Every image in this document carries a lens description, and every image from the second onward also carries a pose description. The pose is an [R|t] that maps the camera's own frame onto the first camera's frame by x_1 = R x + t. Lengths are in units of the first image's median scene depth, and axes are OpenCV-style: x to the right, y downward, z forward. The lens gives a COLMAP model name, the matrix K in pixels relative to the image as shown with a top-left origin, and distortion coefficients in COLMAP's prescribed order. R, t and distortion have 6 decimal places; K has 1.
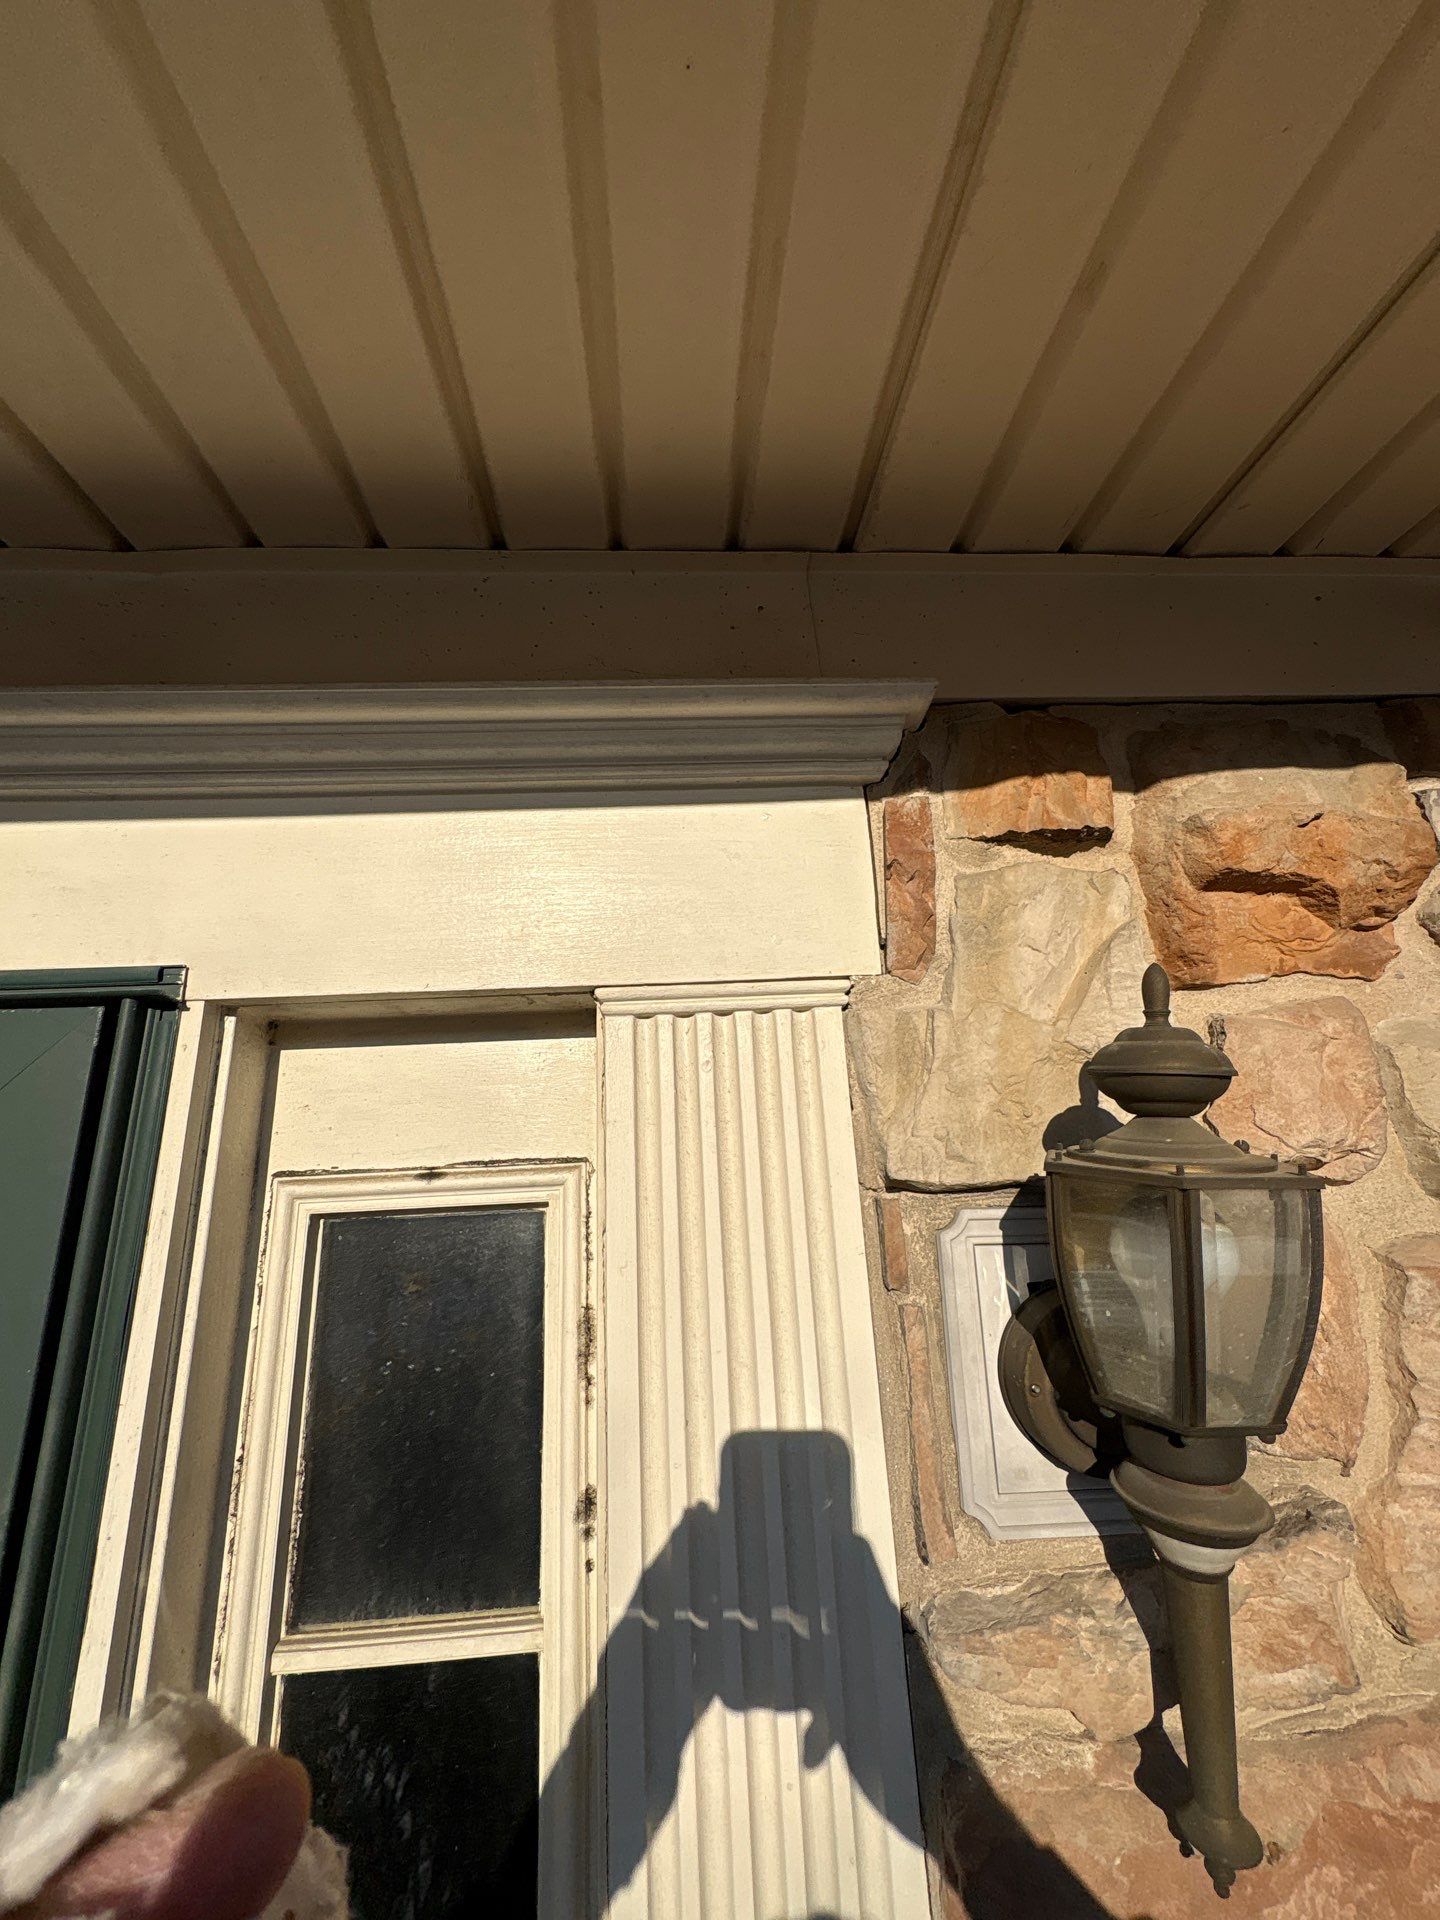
lens RADIAL K [[757.5, 0, 727.3], [0, 757.5, 963.9], [0, 0, 1]] dist [0.001437, -0.000546]
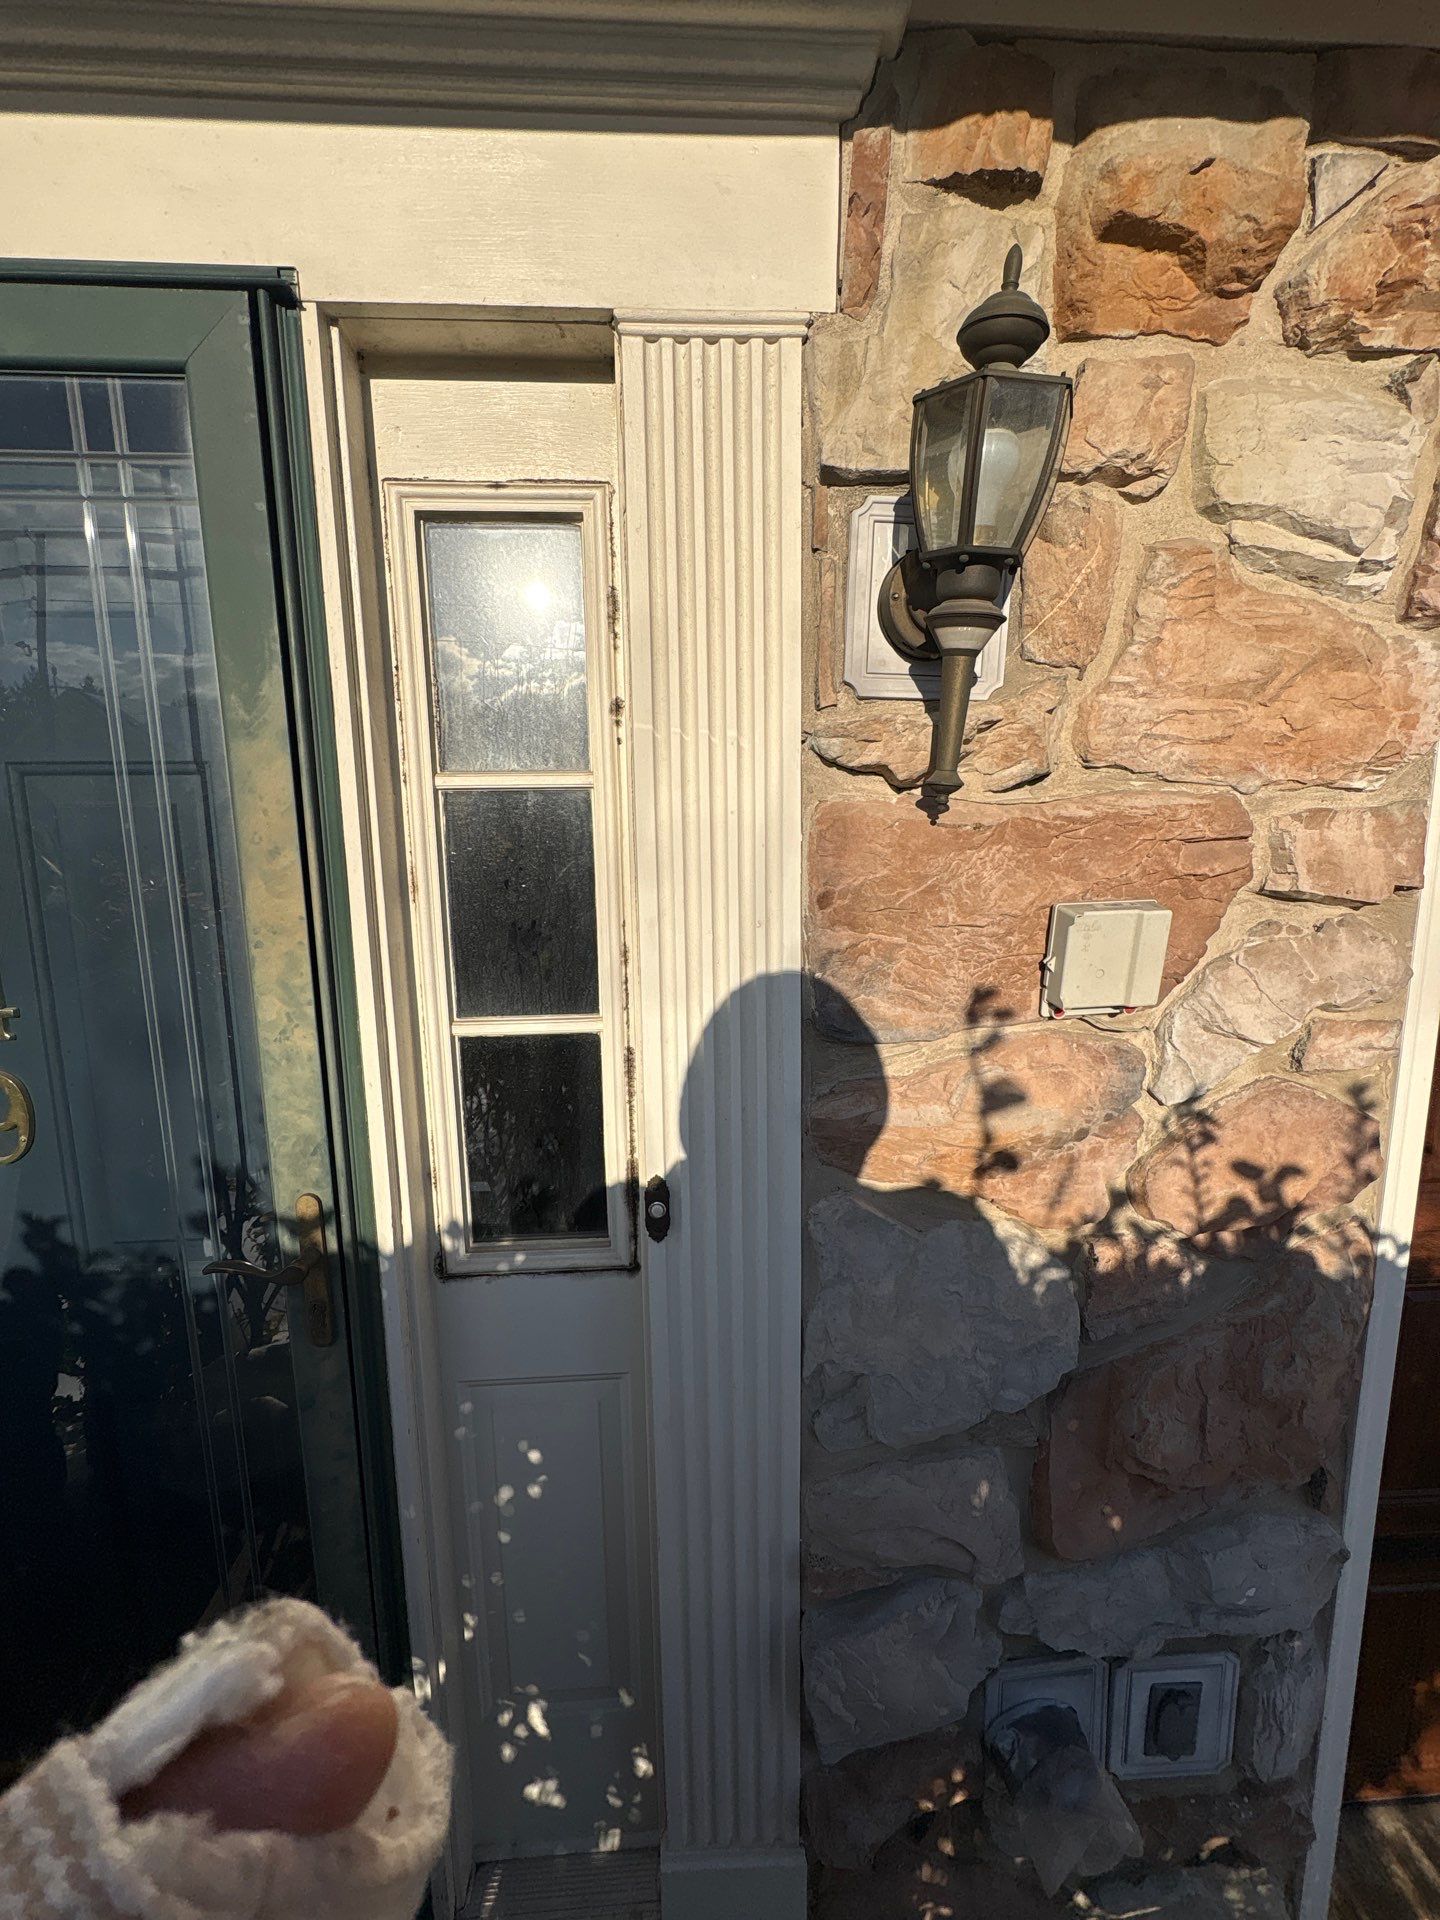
lens RADIAL K [[757.5, 0, 728.3], [0, 757.5, 954.5], [0, 0, 1]] dist [0.001437, -0.000546]
pose [[0.999201, 0.038695, 0.010006, 0.052219], [-0.039320, 0.906811, 0.419700, 0.479712], [0.007167, -0.419758, 0.907608, -0.640923]]
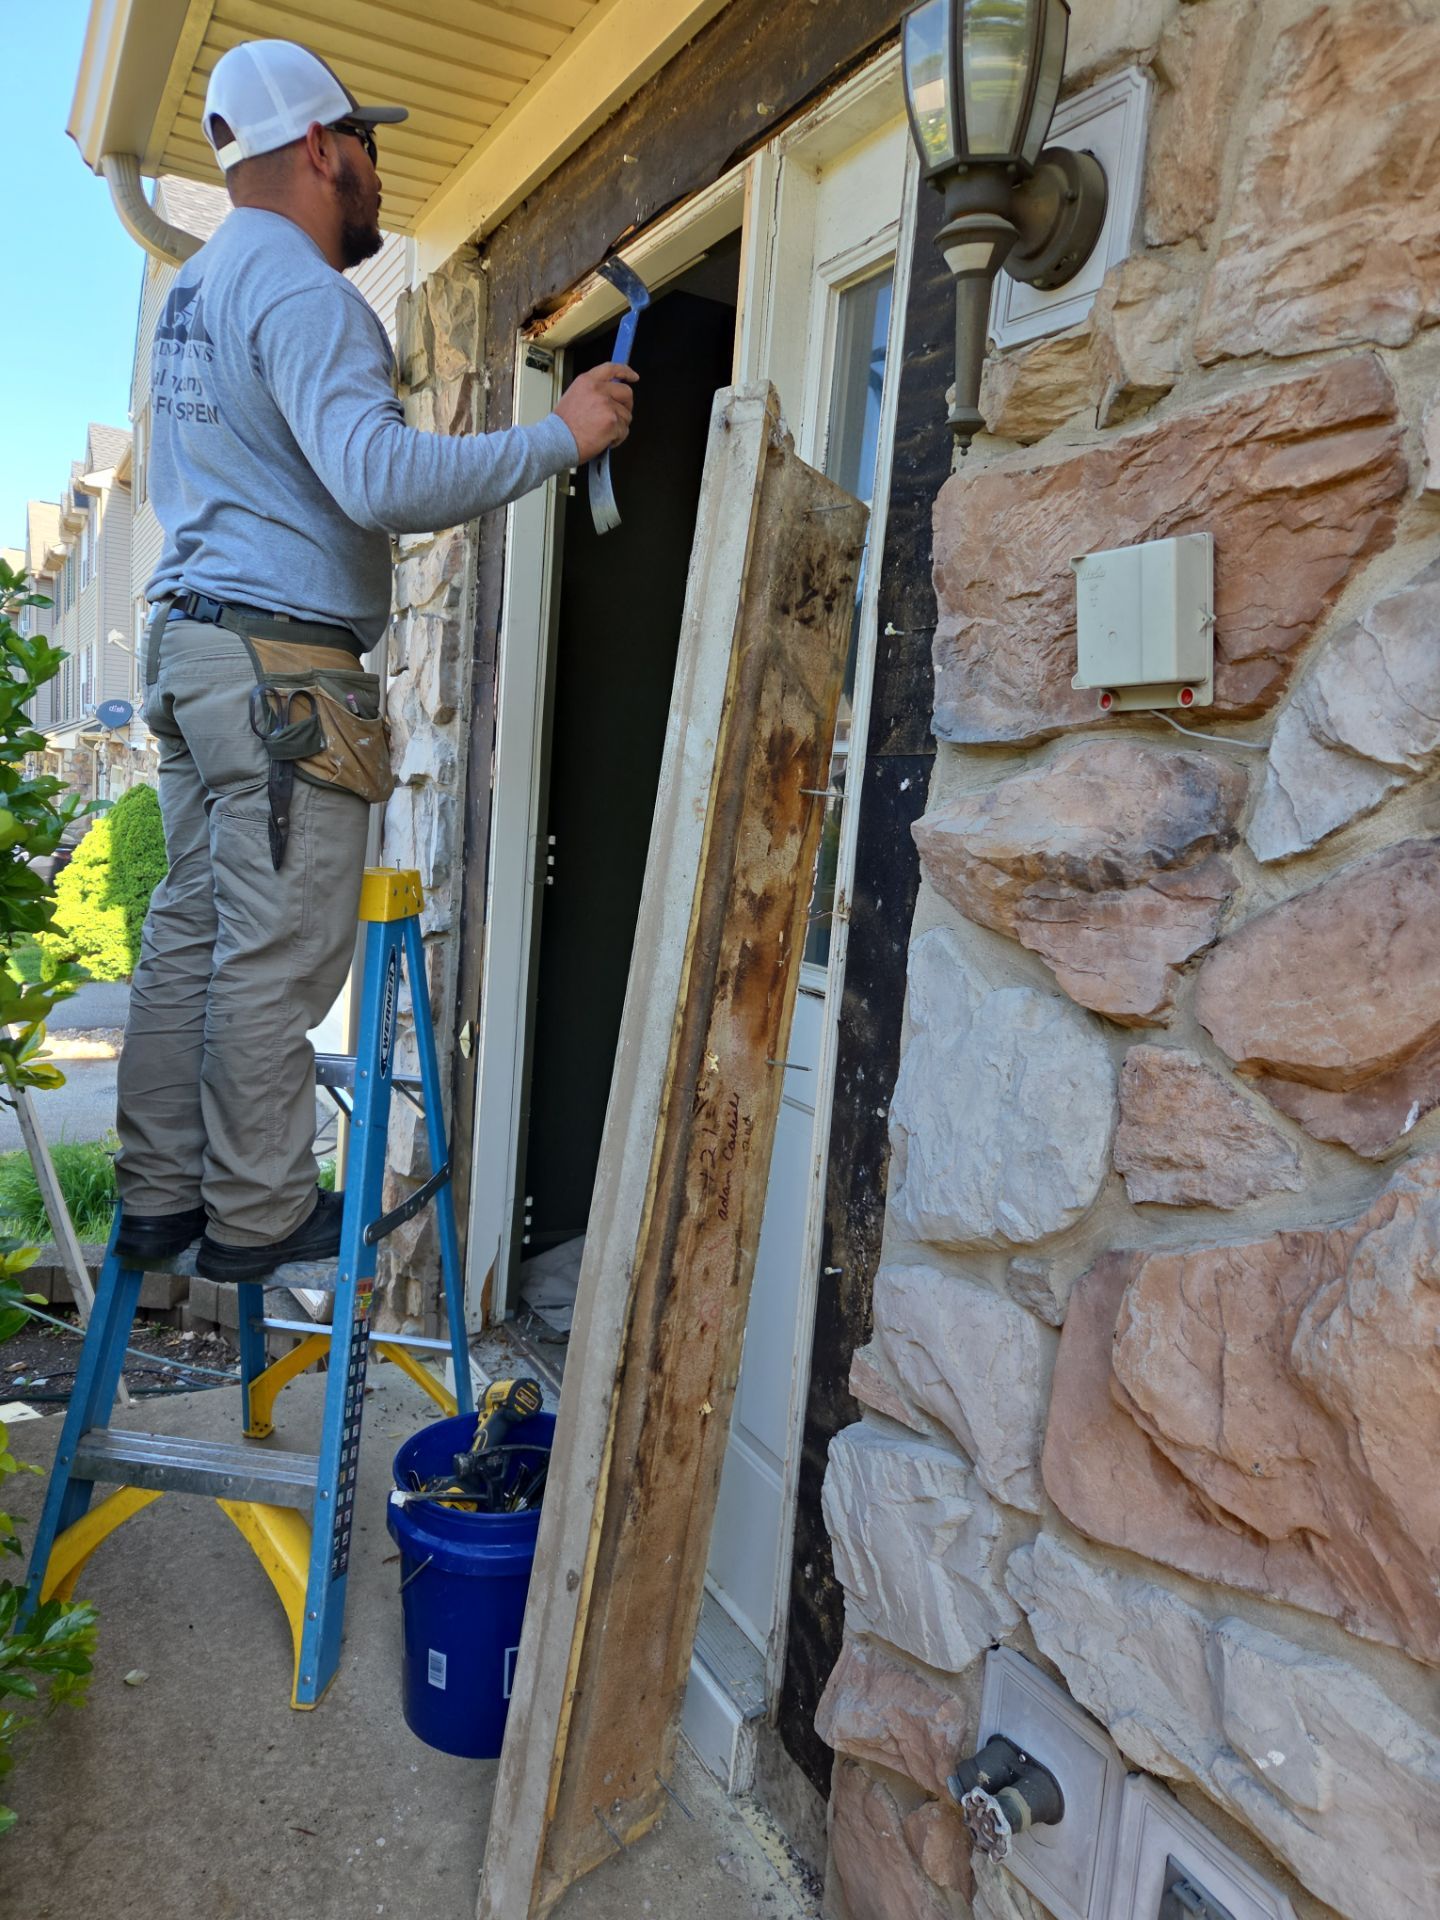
lens RADIAL K [[1300.5, 0, 720.2], [0, 1300.5, 951.2], [0, 0, 1]] dist [0.046222, -0.015906]
pose [[0.431540, 0.195087, -0.880746, 2.222740], [0.155500, 0.945634, 0.285650, 0.874594], [0.888590, -0.260225, 0.377743, -0.686963]]
